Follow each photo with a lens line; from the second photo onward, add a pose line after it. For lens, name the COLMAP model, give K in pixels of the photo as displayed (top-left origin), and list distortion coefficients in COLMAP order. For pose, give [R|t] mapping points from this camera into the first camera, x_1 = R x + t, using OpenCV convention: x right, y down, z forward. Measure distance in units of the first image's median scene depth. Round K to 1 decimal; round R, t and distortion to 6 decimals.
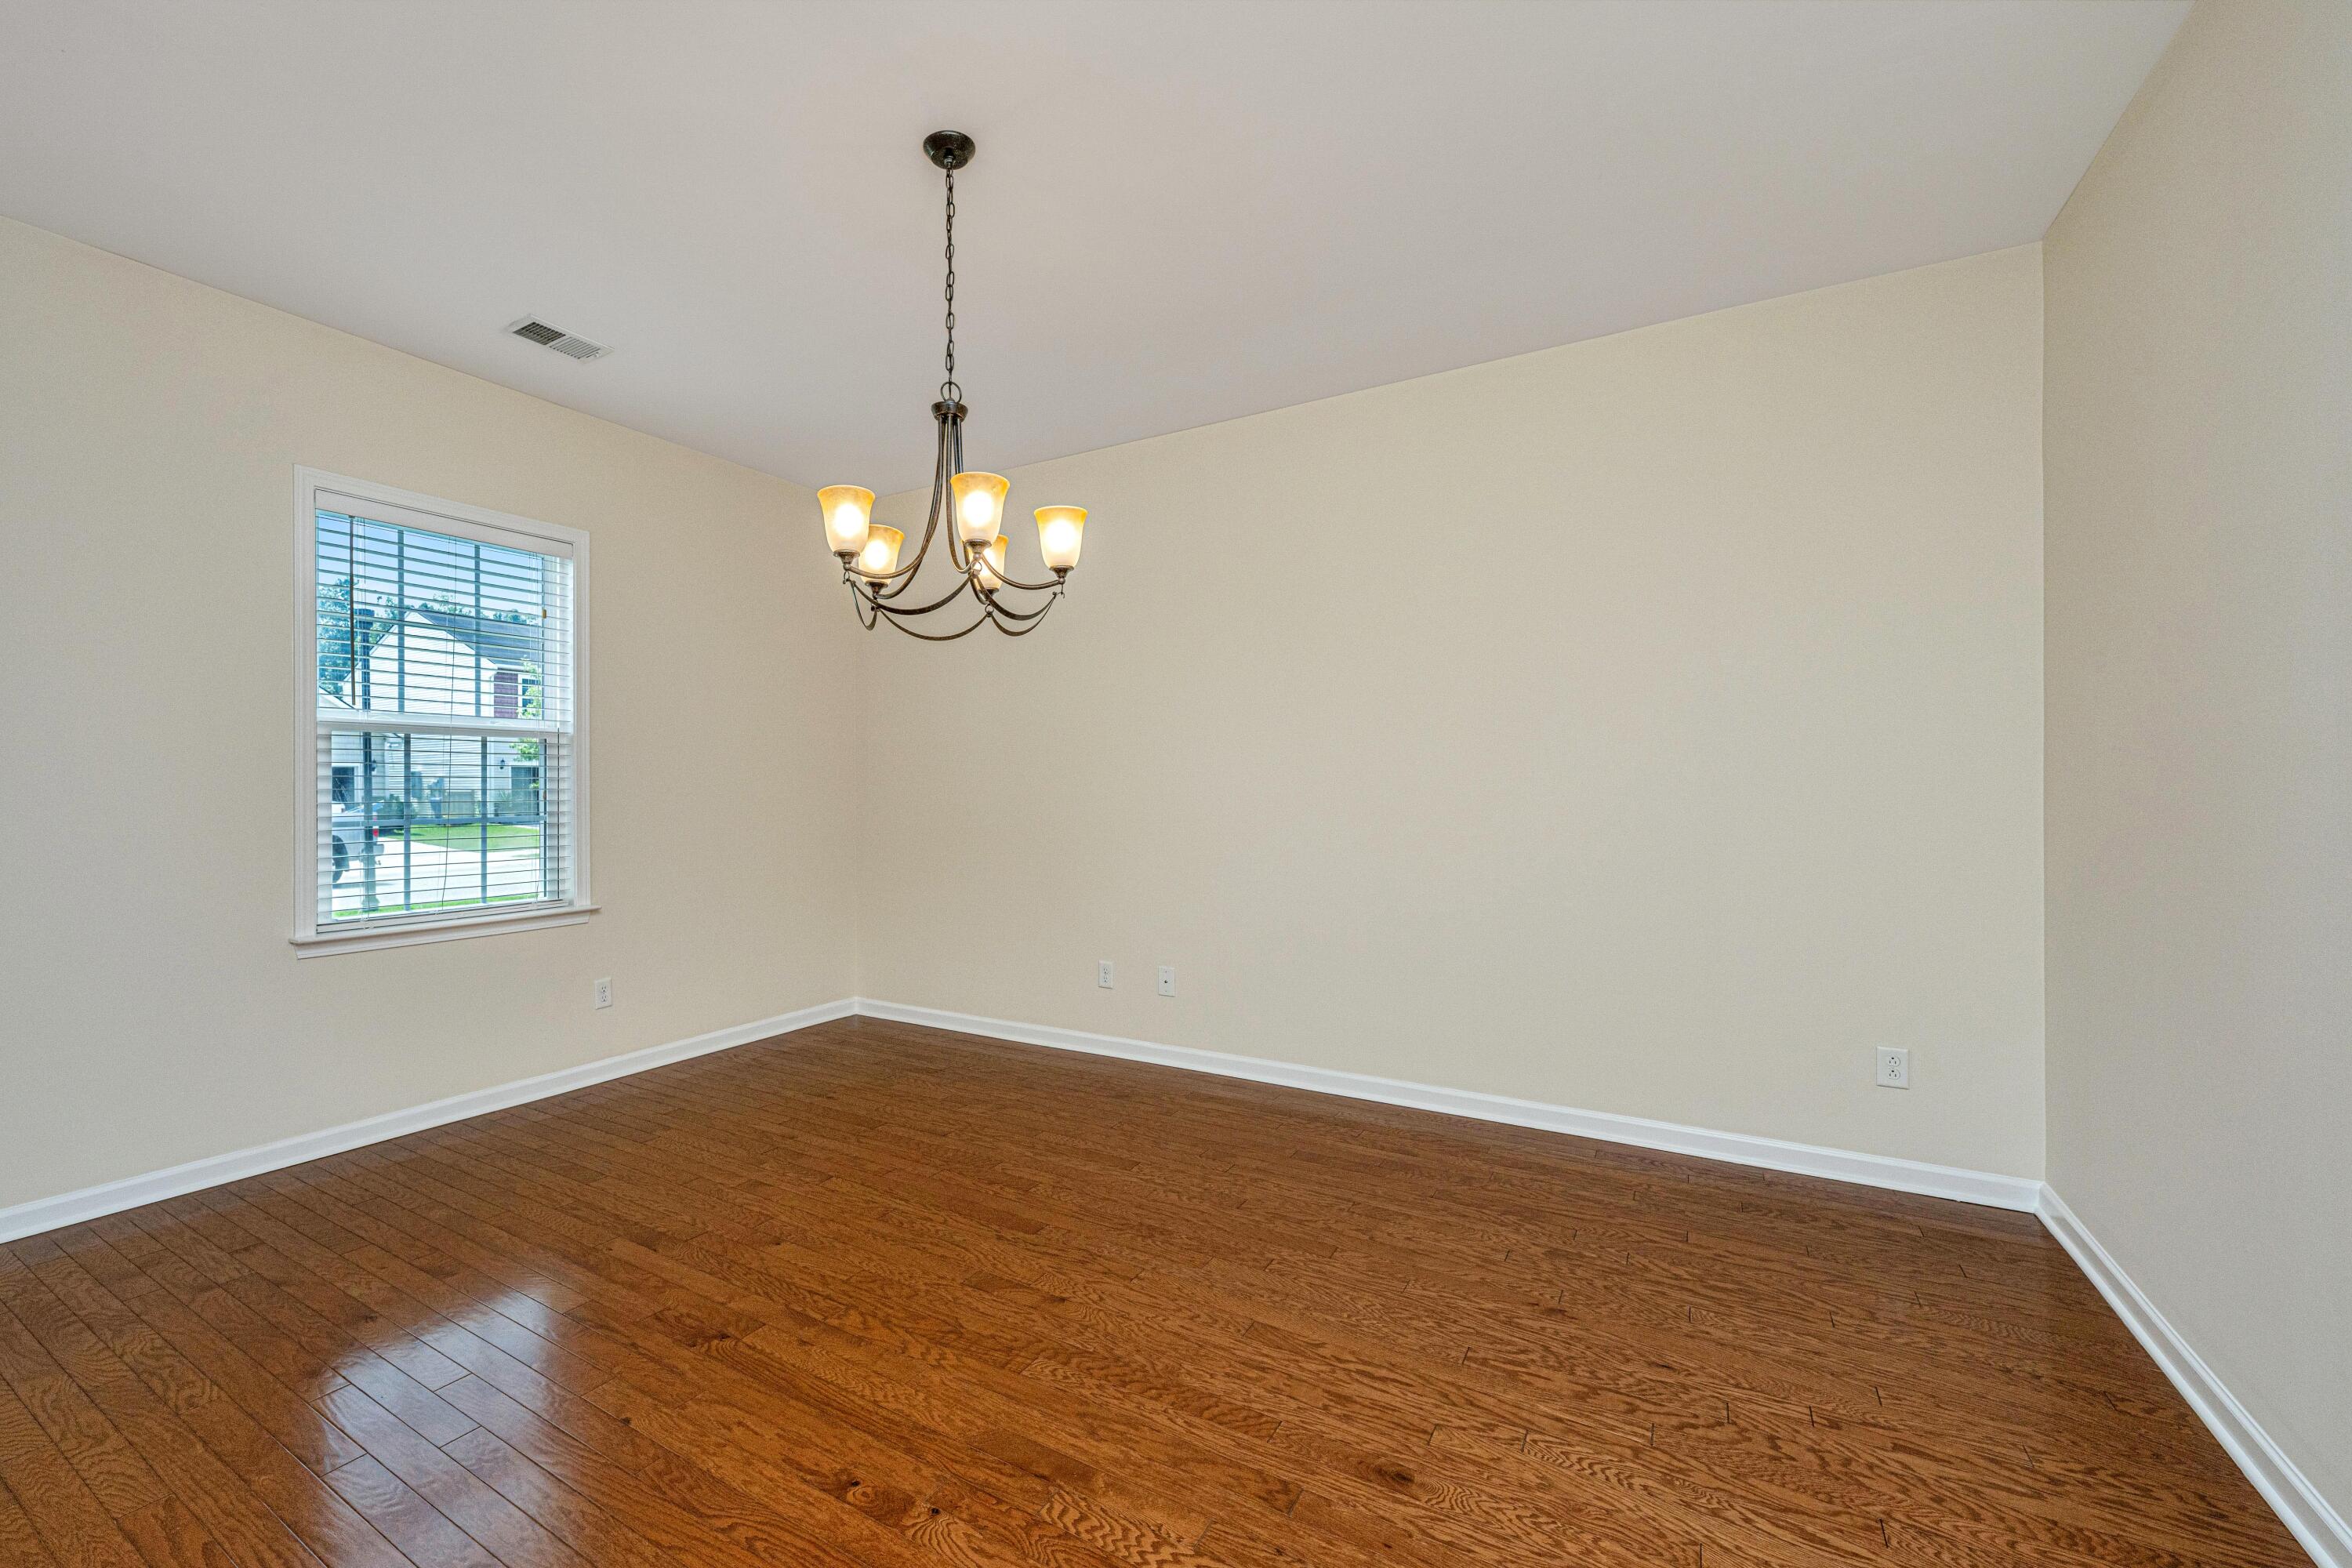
lens RADIAL K [[952.6, 0, 1047.0], [0, 952.6, 810.4], [0, 0, 1]] dist [-0.002505, 0.001066]
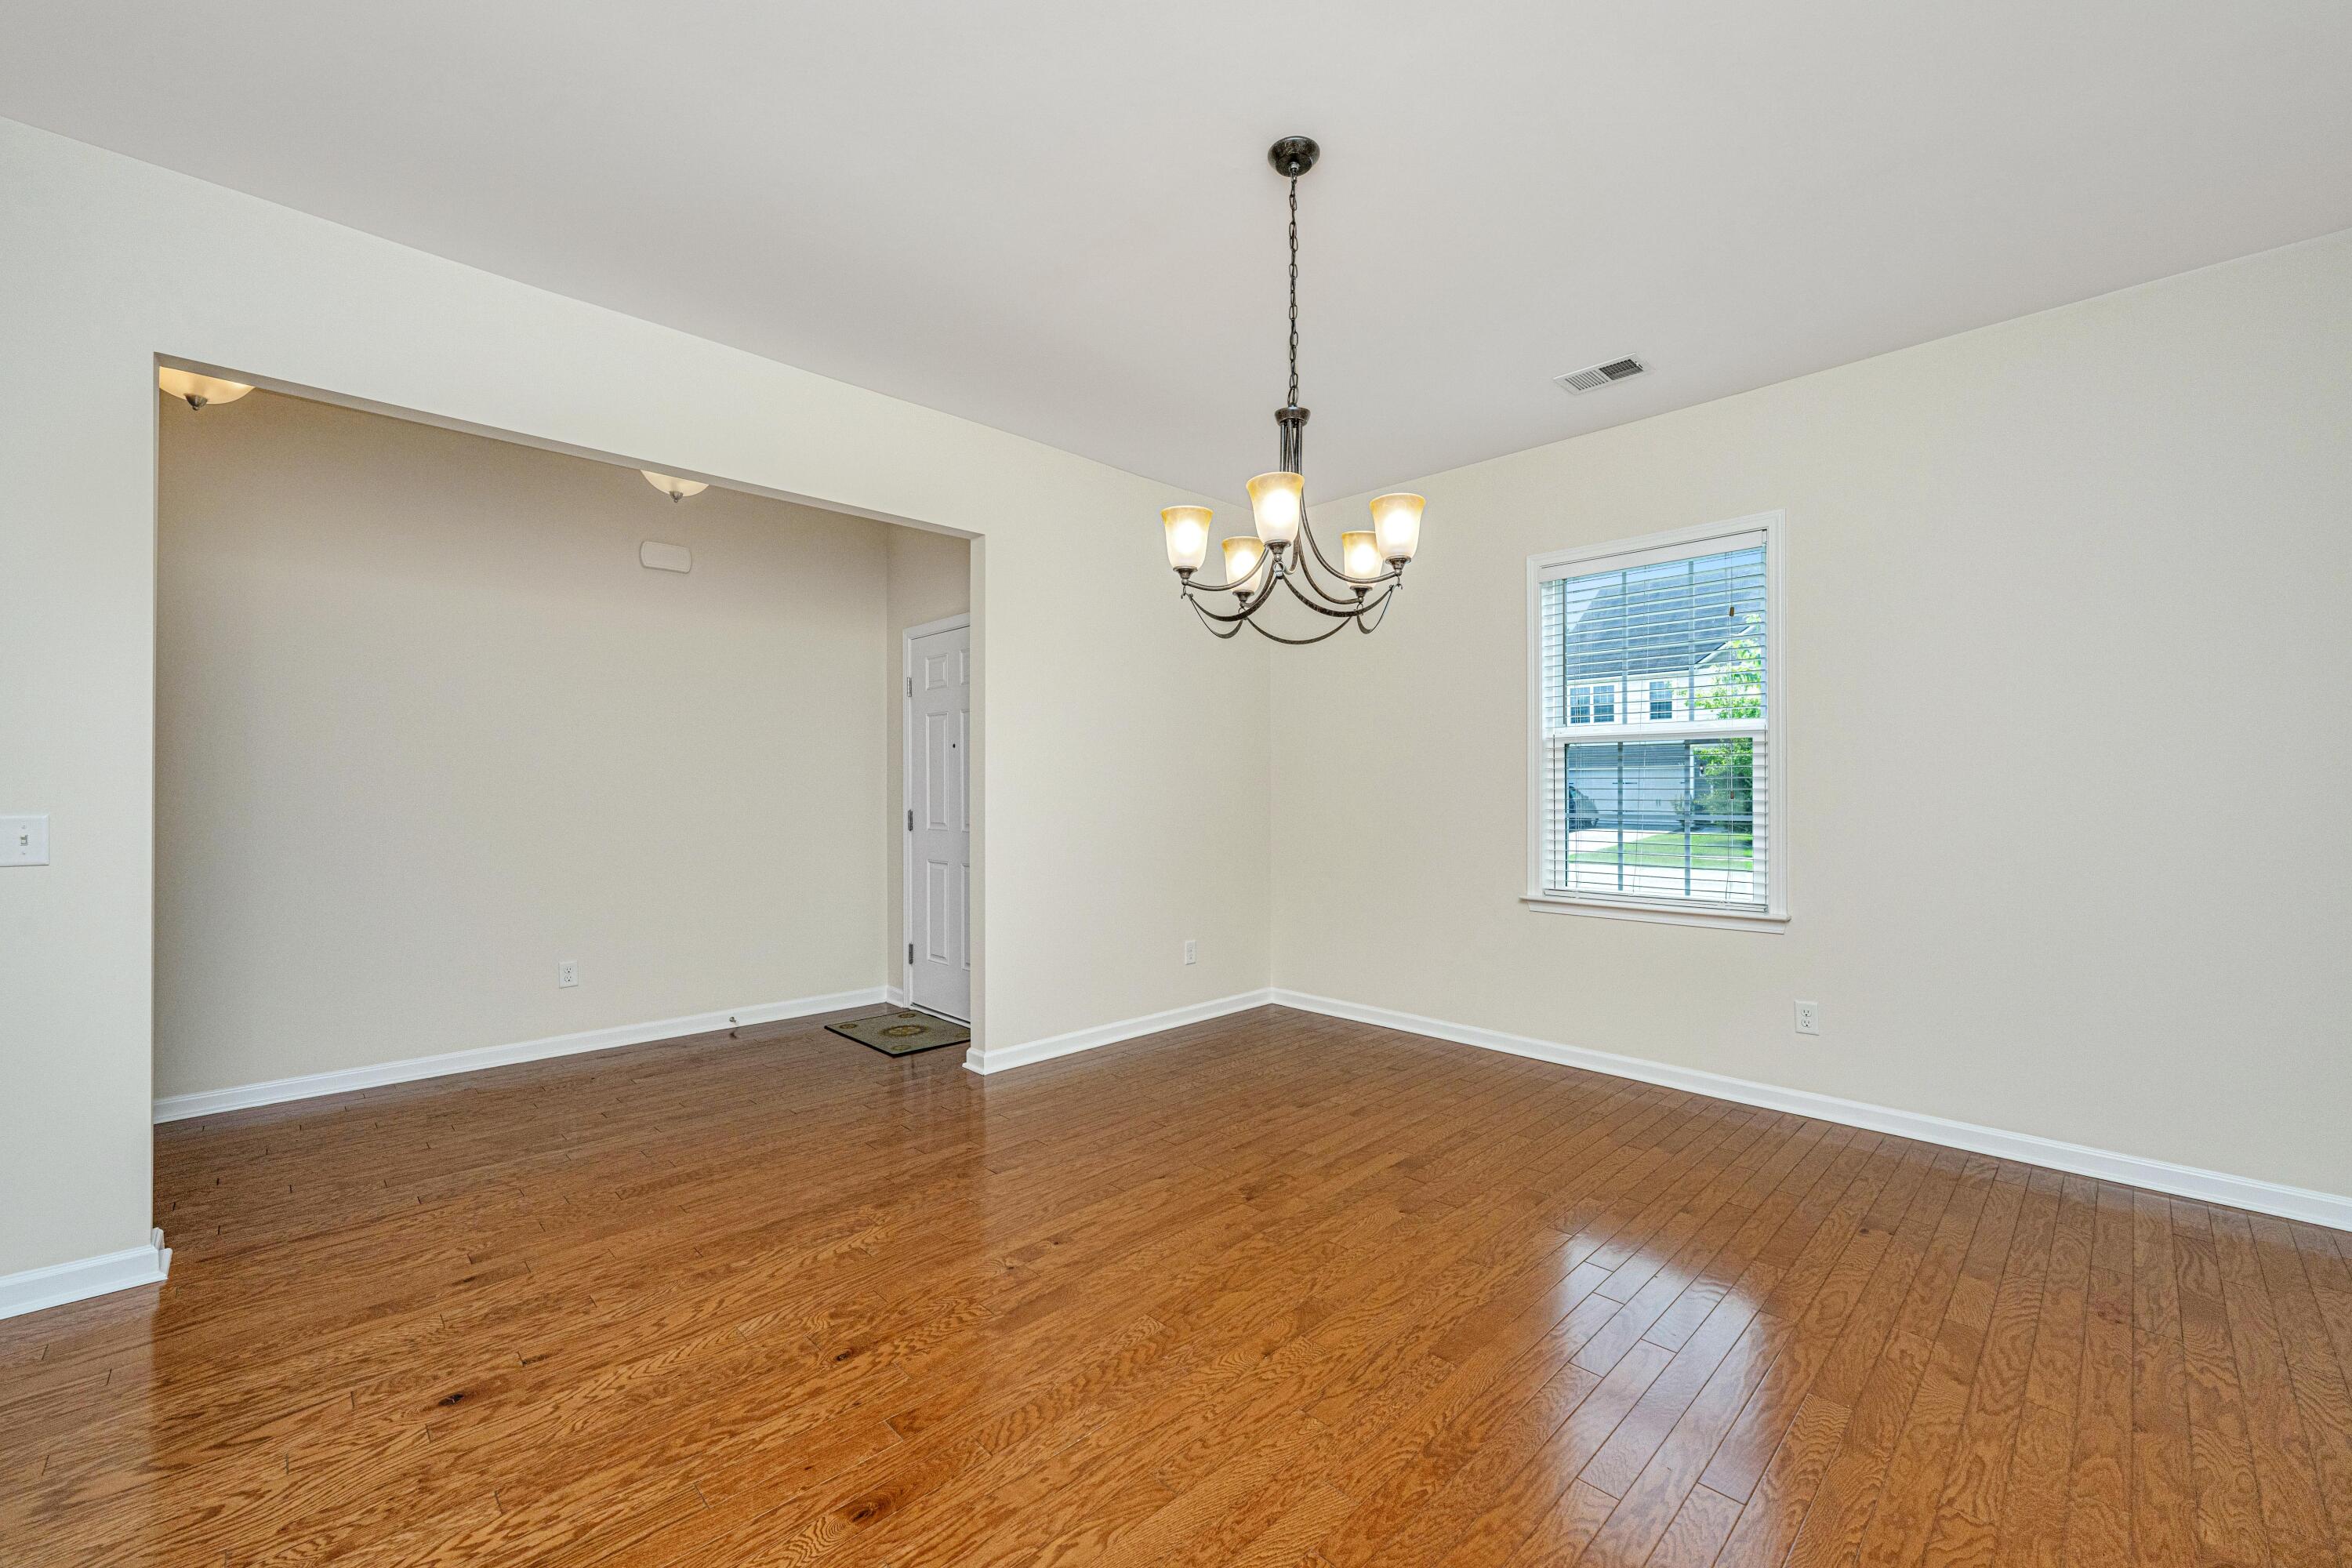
lens RADIAL K [[952.6, 0, 1220.5], [0, 952.6, 793.2], [0, 0, 1]] dist [-0.002505, 0.001066]
pose [[-0.191671, 0.004280, -0.981450, 0.887389], [-0.019814, 0.999770, 0.008230, -0.023995], [0.981259, 0.021024, -0.191542, 1.091791]]
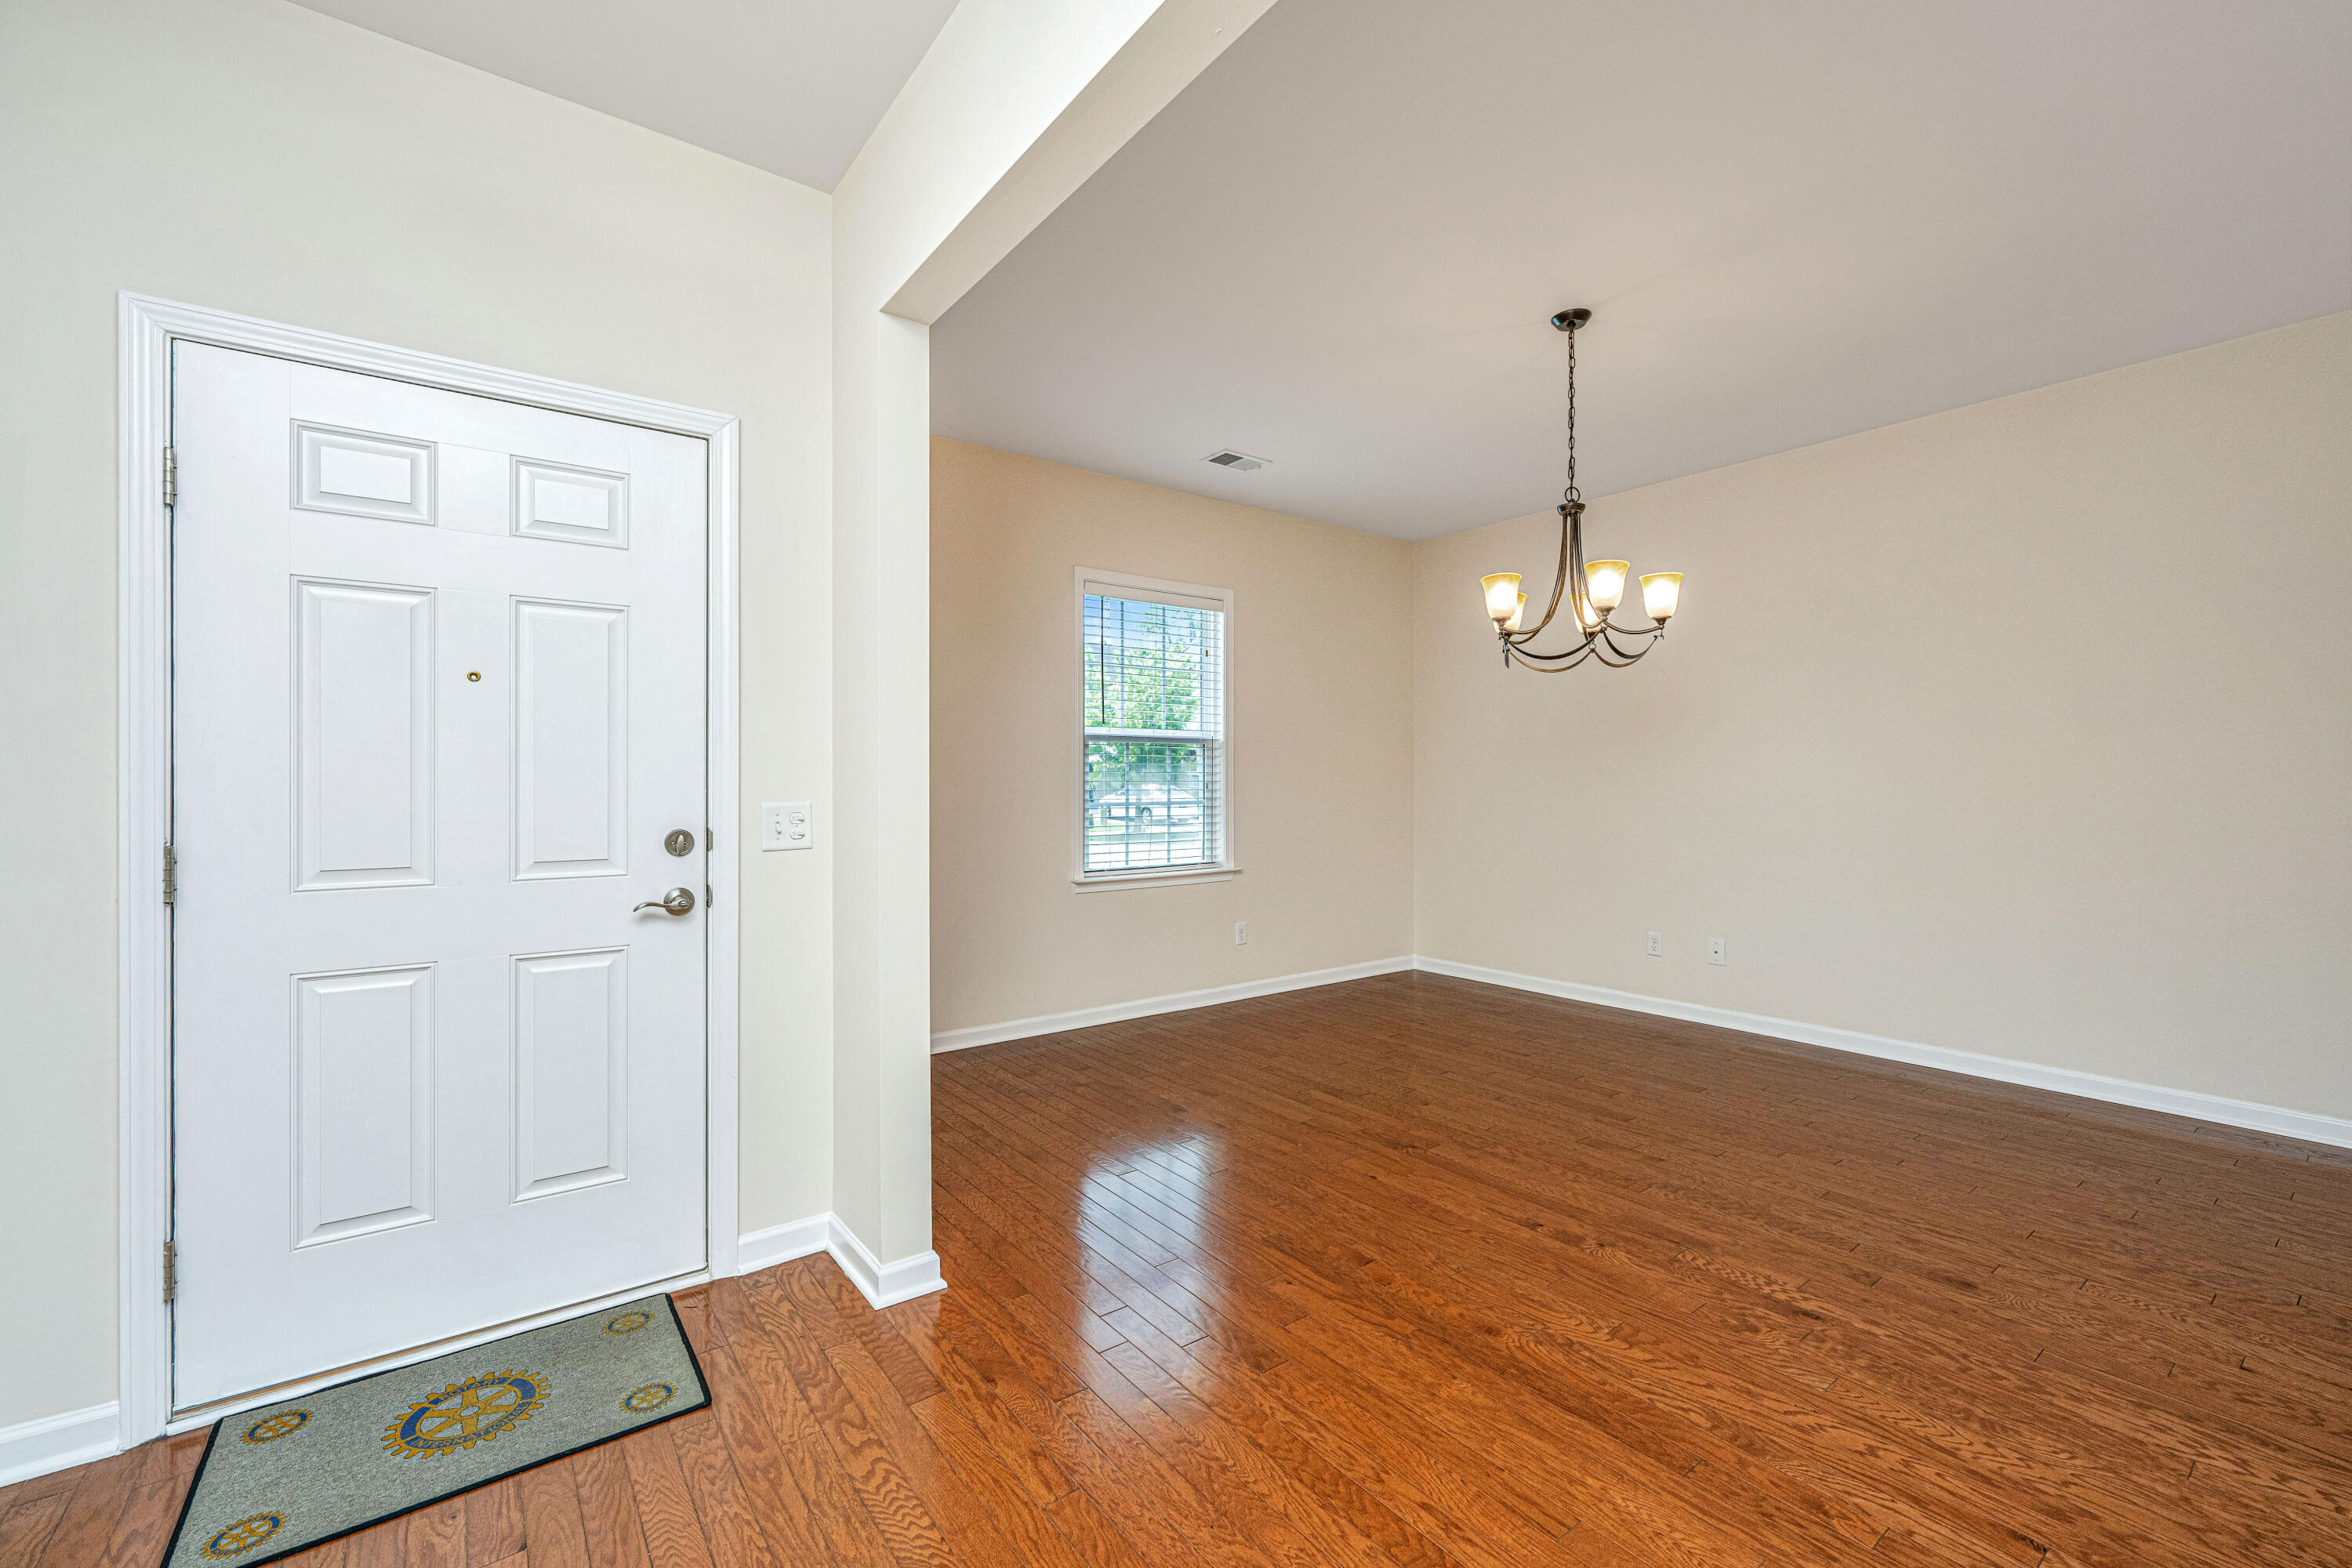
lens RADIAL K [[952.6, 0, 1169.4], [0, 952.6, 795.8], [0, 0, 1]] dist [-0.002505, 0.001066]
pose [[0.940763, 0.006607, -0.339001, -0.179618], [-0.008807, 0.999949, -0.004951, 0.009596], [0.338951, 0.007644, 0.940773, -0.493887]]
